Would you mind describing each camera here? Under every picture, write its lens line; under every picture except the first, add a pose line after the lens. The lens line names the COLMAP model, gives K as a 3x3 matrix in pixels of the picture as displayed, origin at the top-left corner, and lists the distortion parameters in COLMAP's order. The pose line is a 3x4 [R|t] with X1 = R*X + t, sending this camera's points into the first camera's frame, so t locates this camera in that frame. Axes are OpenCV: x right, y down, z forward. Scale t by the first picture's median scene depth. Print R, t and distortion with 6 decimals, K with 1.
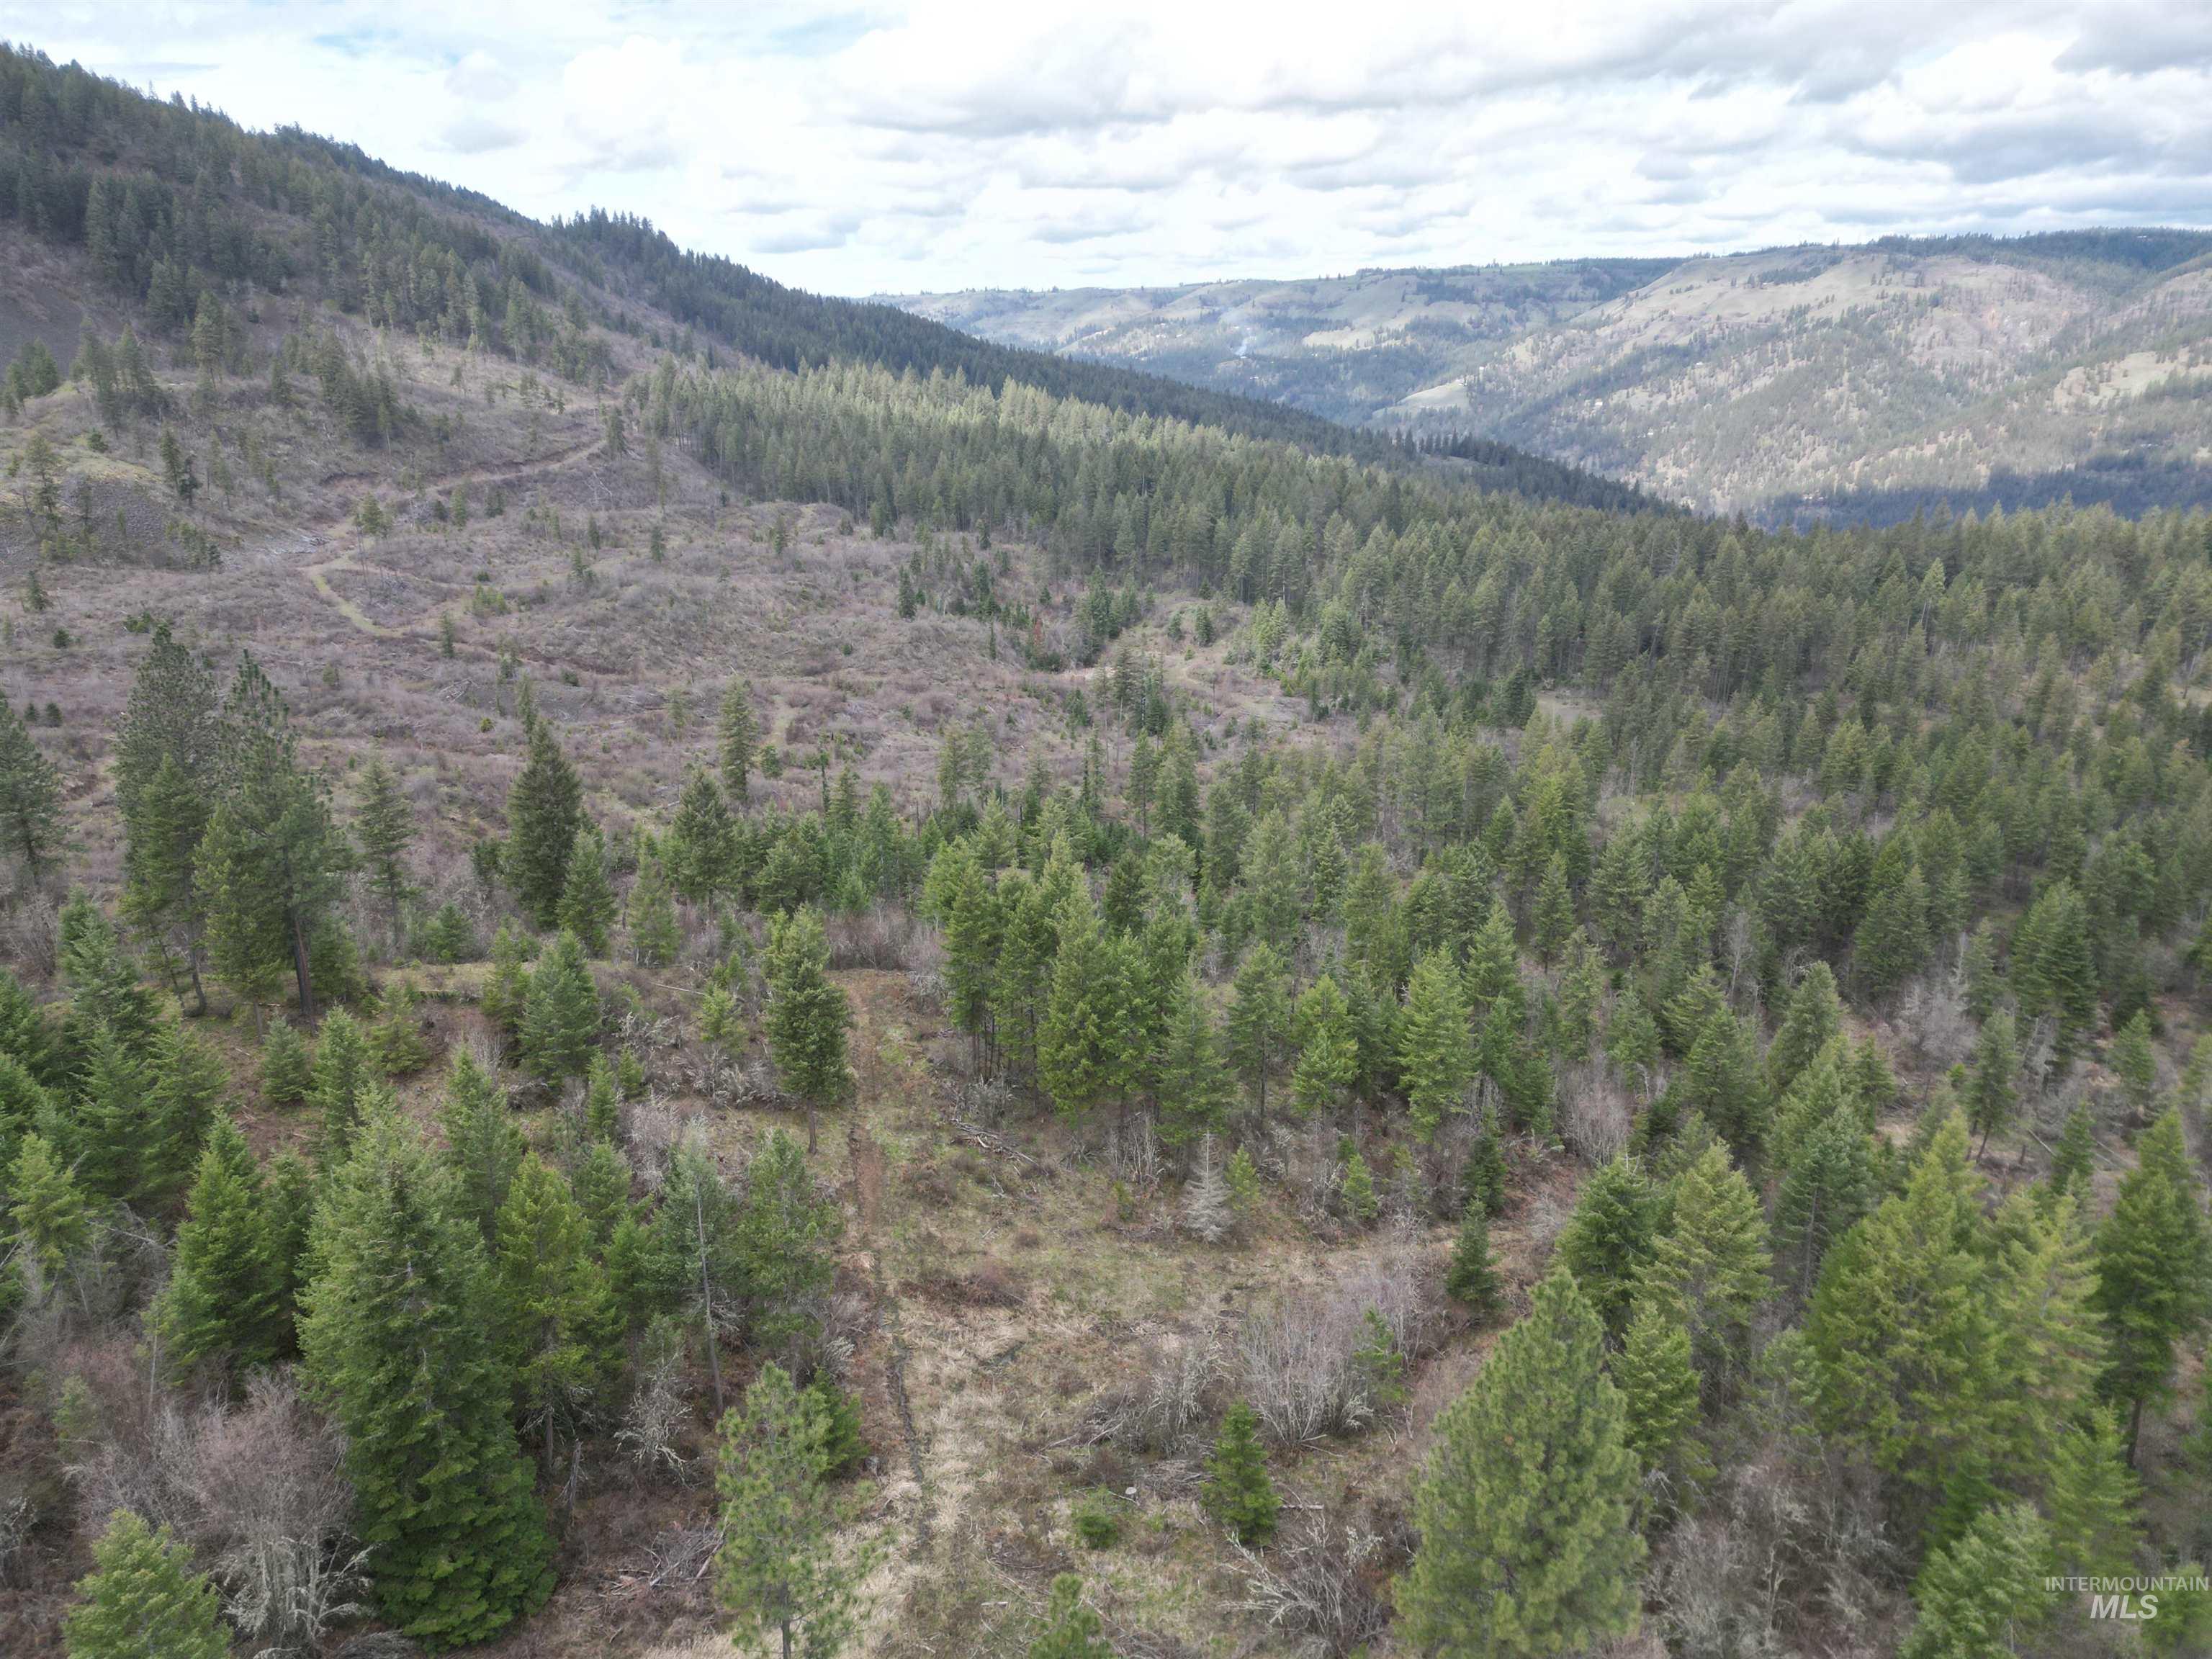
lens RADIAL K [[1541.8, 0, 1106.8], [0, 1541.8, 830.7], [0, 0, 1]] dist [0.079756, -0.078632]
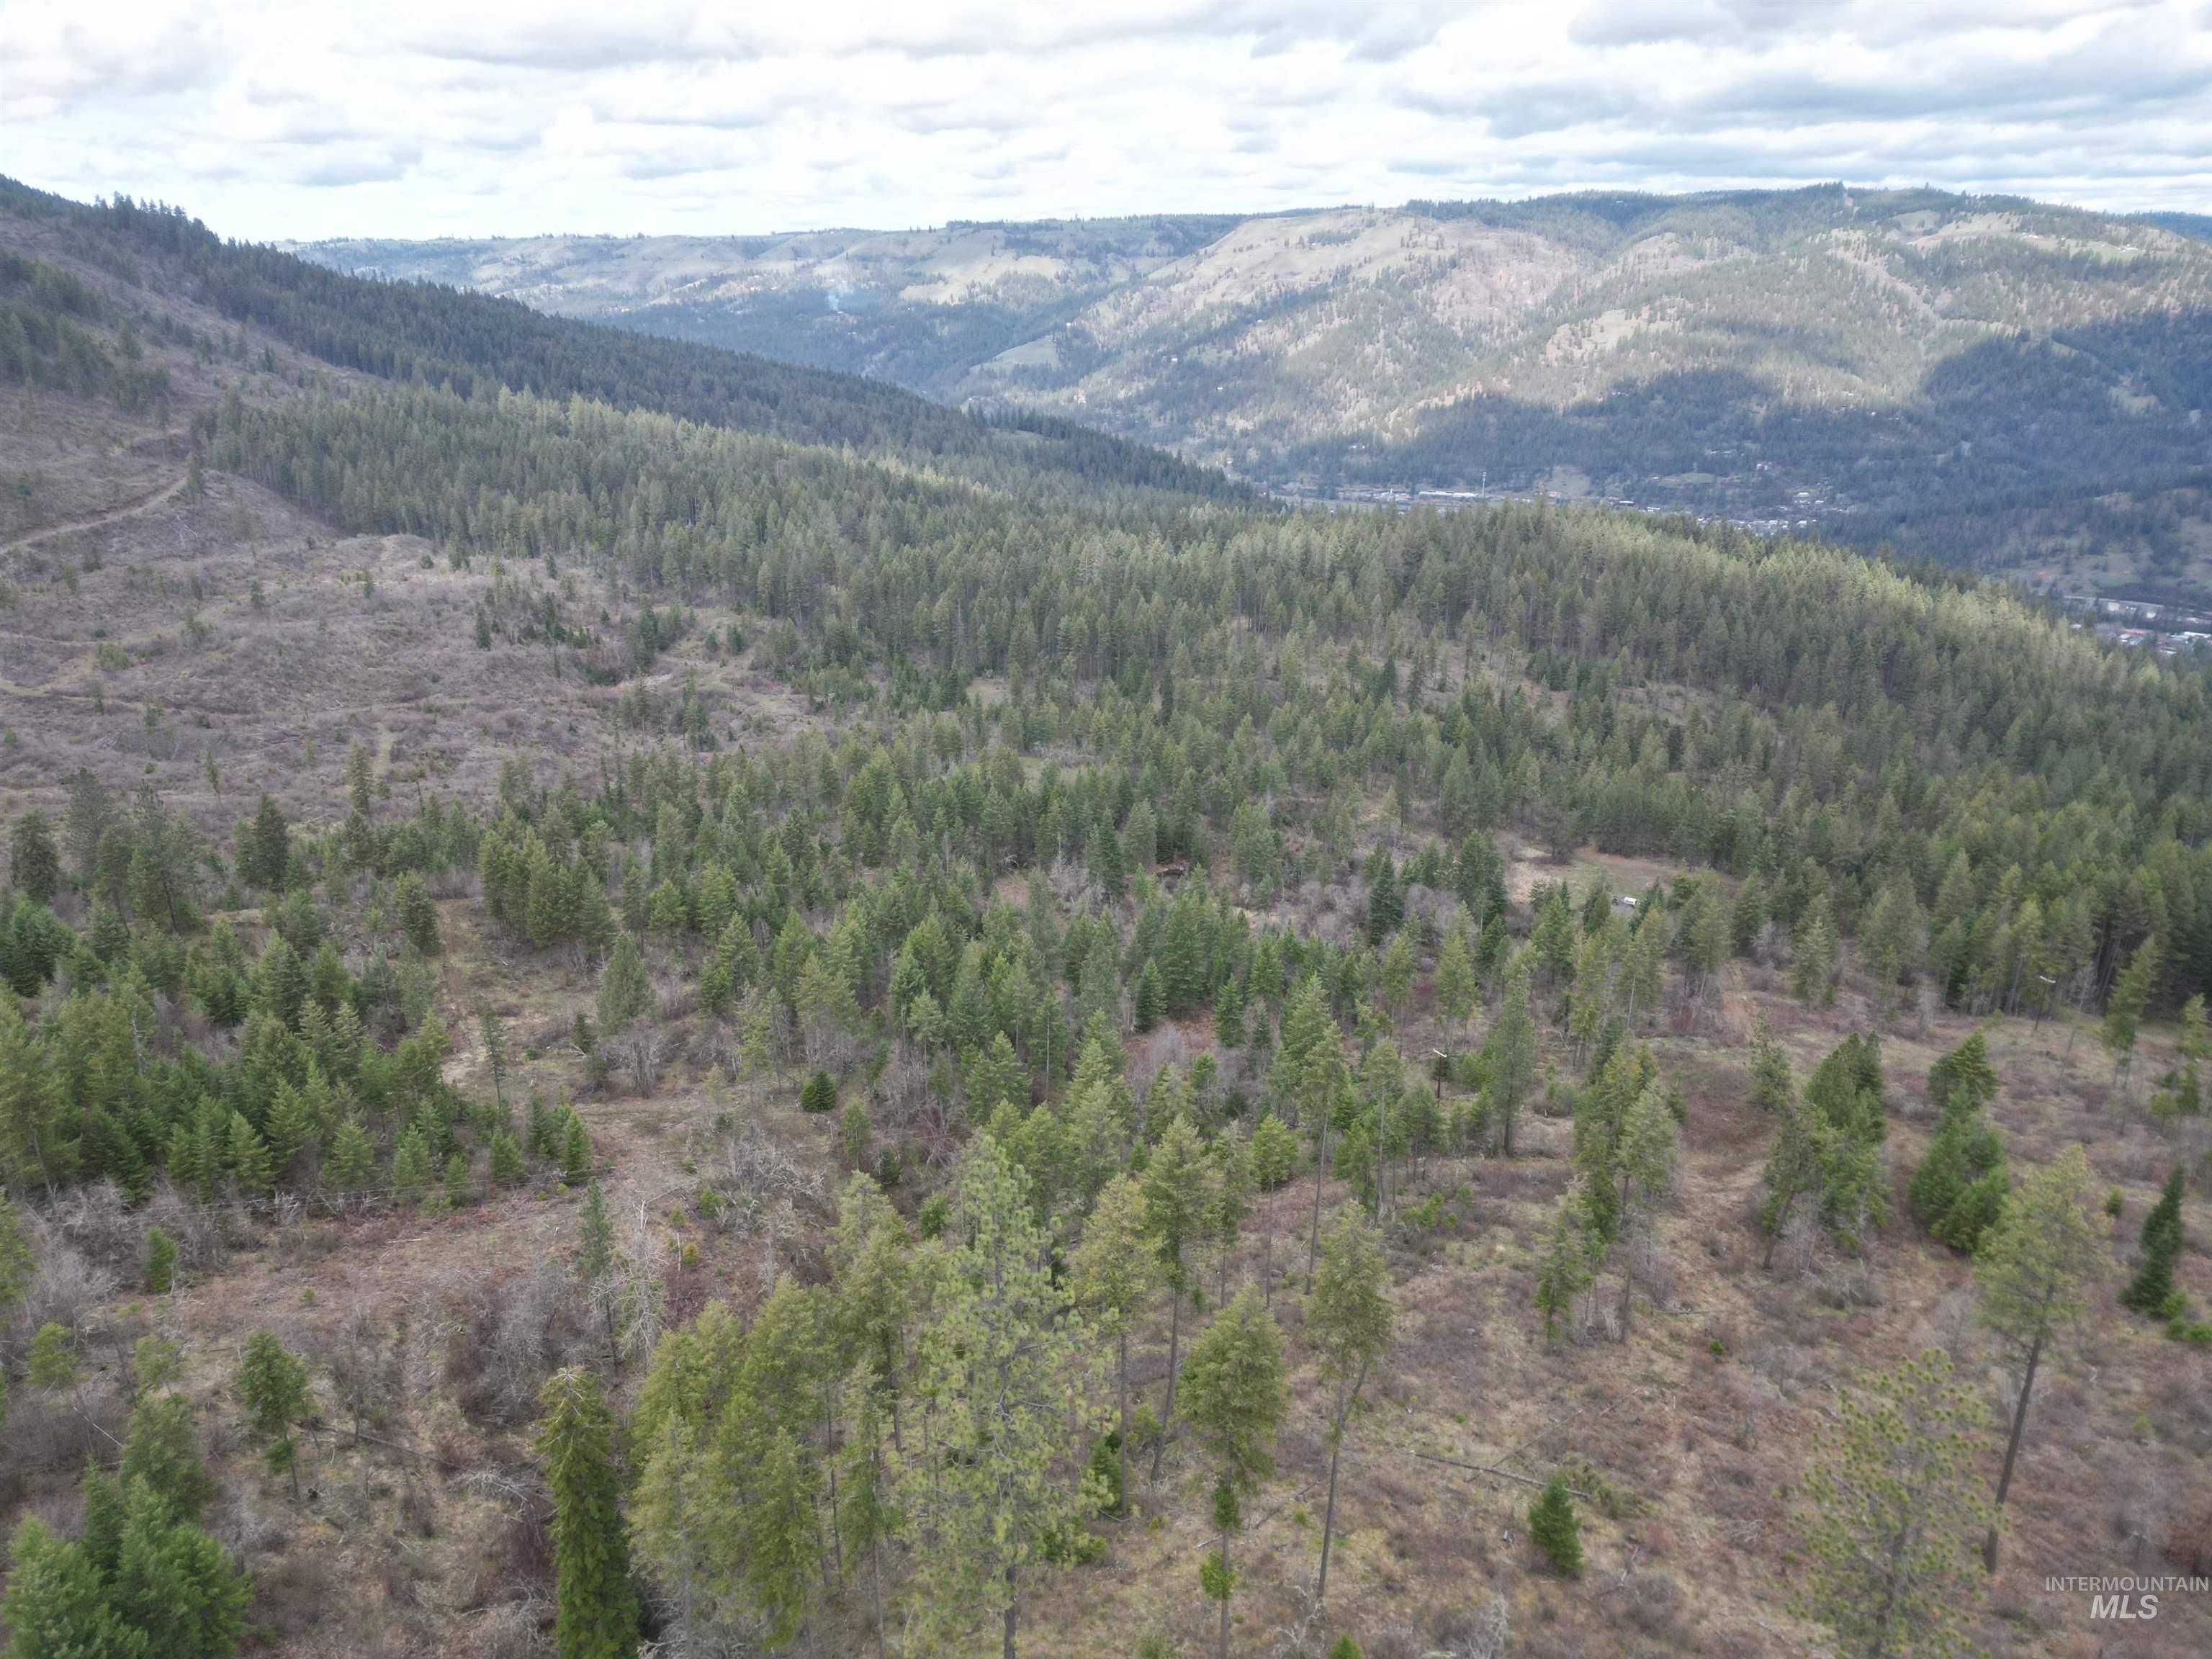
lens RADIAL K [[1542.0, 0, 1105.1], [0, 1542.0, 820.1], [0, 0, 1]] dist [0.079725, -0.065999]
pose [[0.972034, -0.081622, 0.220200, 0.063760], [0.075243, 0.996470, 0.037220, -0.006696], [-0.222461, -0.019611, 0.974744, -0.316363]]
